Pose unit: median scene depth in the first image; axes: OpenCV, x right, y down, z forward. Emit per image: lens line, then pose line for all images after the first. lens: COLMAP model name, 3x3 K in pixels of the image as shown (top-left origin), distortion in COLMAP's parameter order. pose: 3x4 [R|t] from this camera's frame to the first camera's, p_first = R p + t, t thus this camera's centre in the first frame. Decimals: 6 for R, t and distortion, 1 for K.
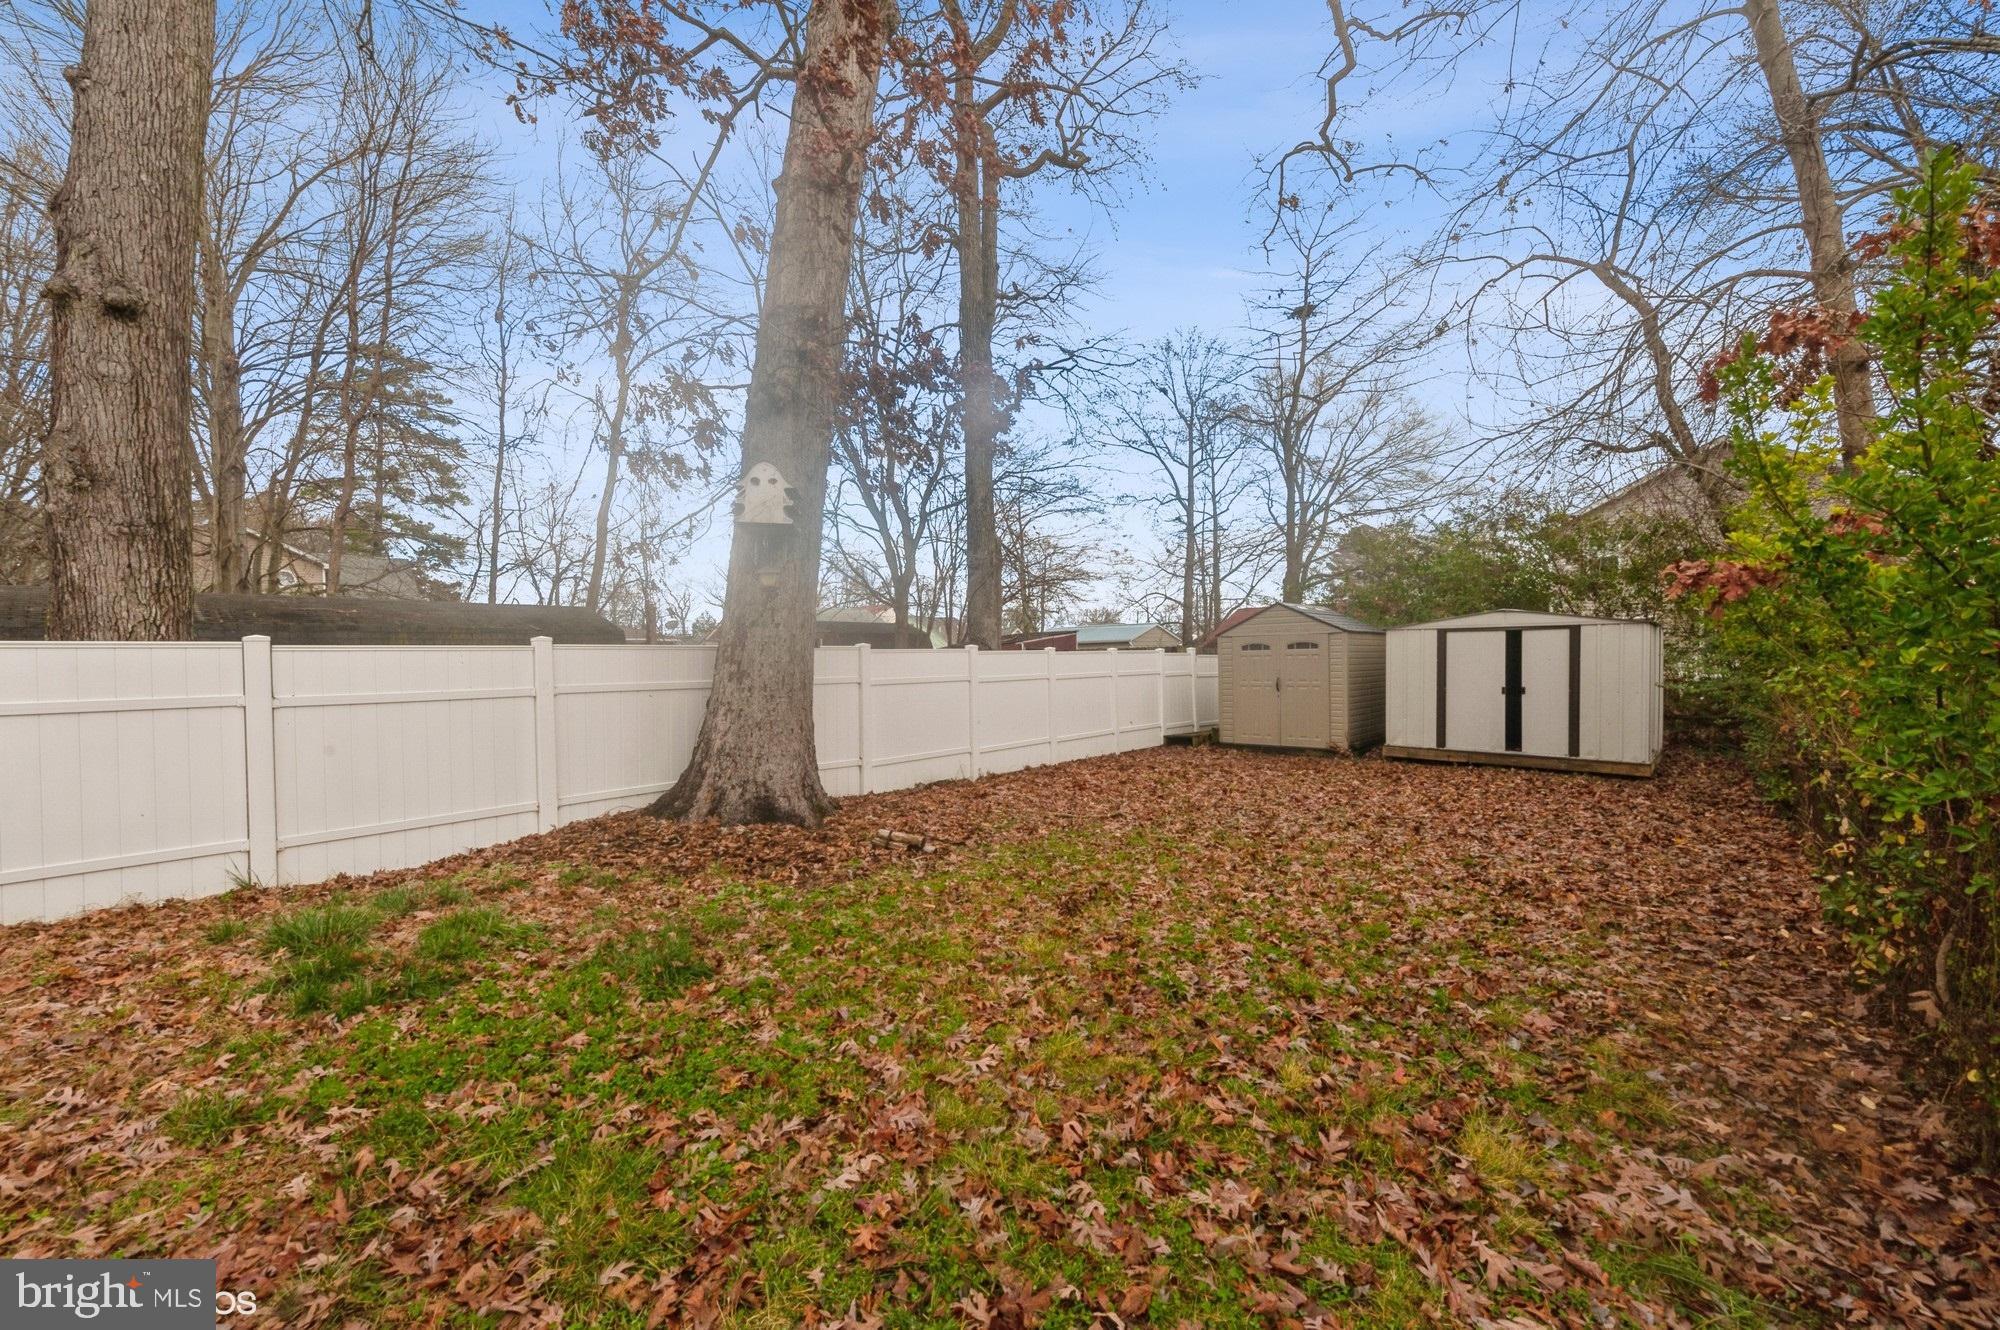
lens RADIAL K [[789.5, 0, 1002.5], [0, 789.5, 682.2], [0, 0, 1]] dist [0.010724, -0.003799]
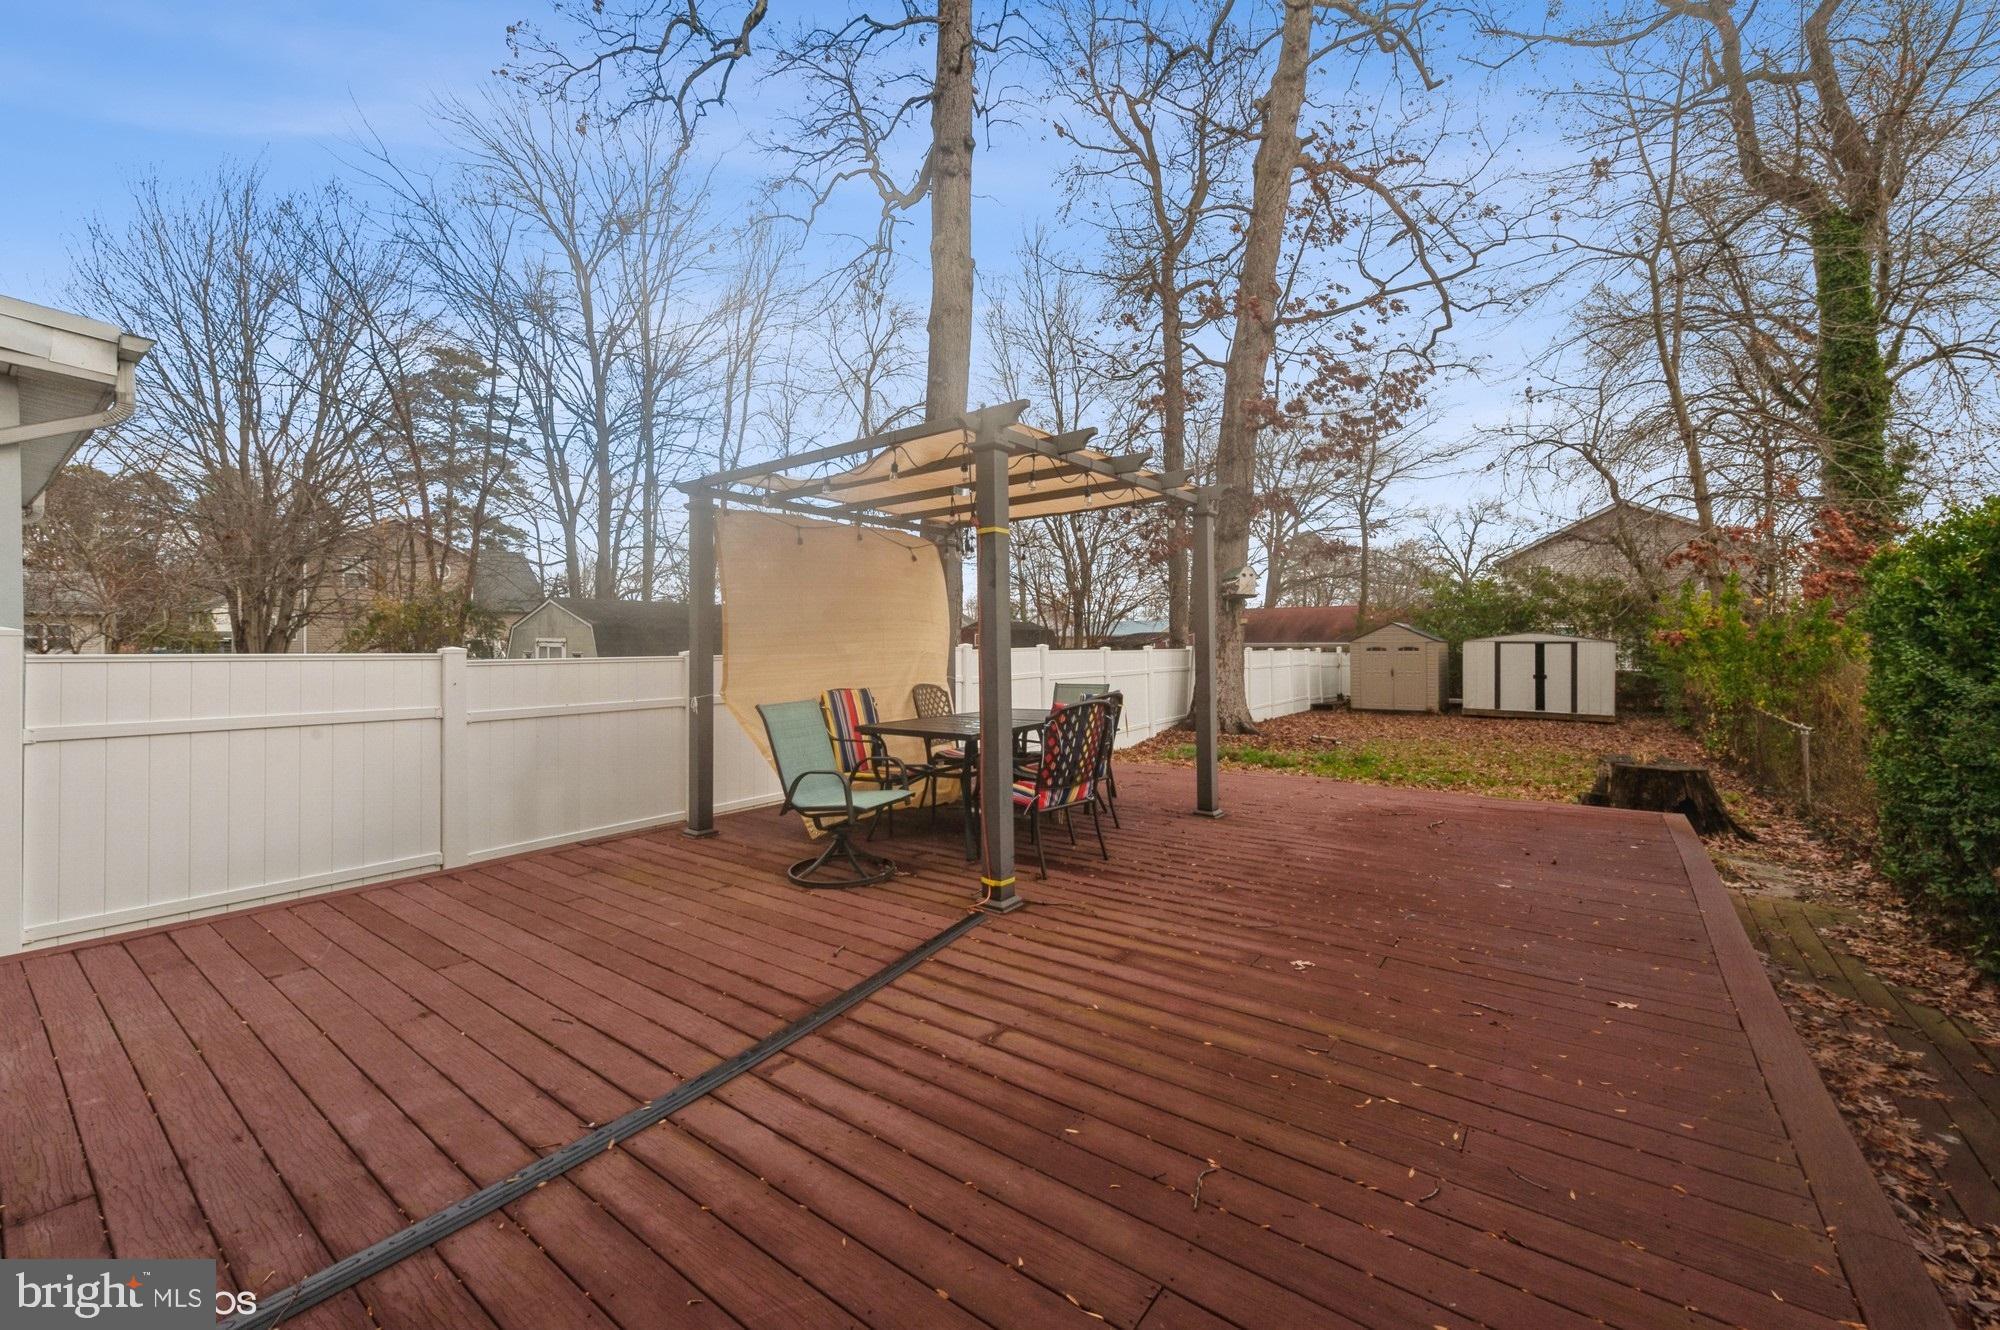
lens RADIAL K [[789.5, 0, 983.7], [0, 789.5, 650.2], [0, 0, 1]] dist [0.010724, -0.003799]
pose [[0.996644, 0.015191, 0.080435, -0.745540], [-0.013297, 0.999623, -0.024040, 0.008917], [-0.080770, 0.022890, 0.996470, -0.683824]]
